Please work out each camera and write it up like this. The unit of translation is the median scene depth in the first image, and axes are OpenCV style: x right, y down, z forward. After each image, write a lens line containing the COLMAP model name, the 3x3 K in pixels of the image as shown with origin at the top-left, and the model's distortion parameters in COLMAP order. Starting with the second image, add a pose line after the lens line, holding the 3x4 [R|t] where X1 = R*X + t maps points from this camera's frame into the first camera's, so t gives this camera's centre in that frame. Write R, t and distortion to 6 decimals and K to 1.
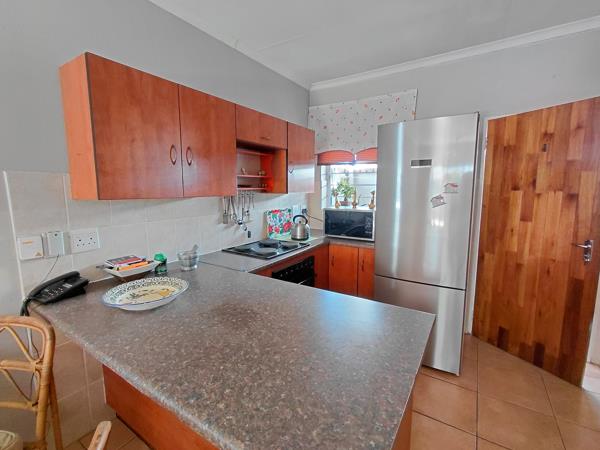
lens RADIAL K [[280.0, 0, 302.4], [0, 280.0, 222.1], [0, 0, 1]] dist [0.016594, -0.000433]
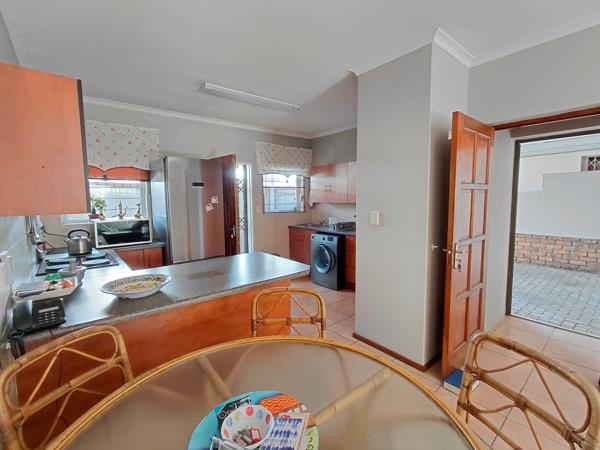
lens RADIAL K [[280.0, 0, 302.4], [0, 280.0, 222.1], [0, 0, 1]] dist [0.016594, -0.000433]
pose [[0.304003, -0.089212, 0.948485, -2.404842], [0.133473, 0.989774, 0.050316, 0.011065], [-0.943275, 0.111301, 0.312801, -0.148556]]
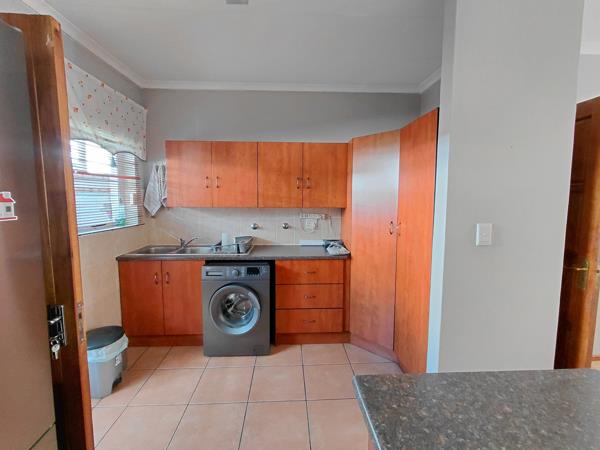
lens RADIAL K [[280.0, 0, 302.4], [0, 280.0, 222.1], [0, 0, 1]] dist [0.016594, -0.000433]
pose [[-0.586995, -0.079220, 0.805706, -0.527720], [0.098657, 0.980785, 0.168311, -0.251582], [-0.803557, 0.178286, -0.567900, 1.731937]]
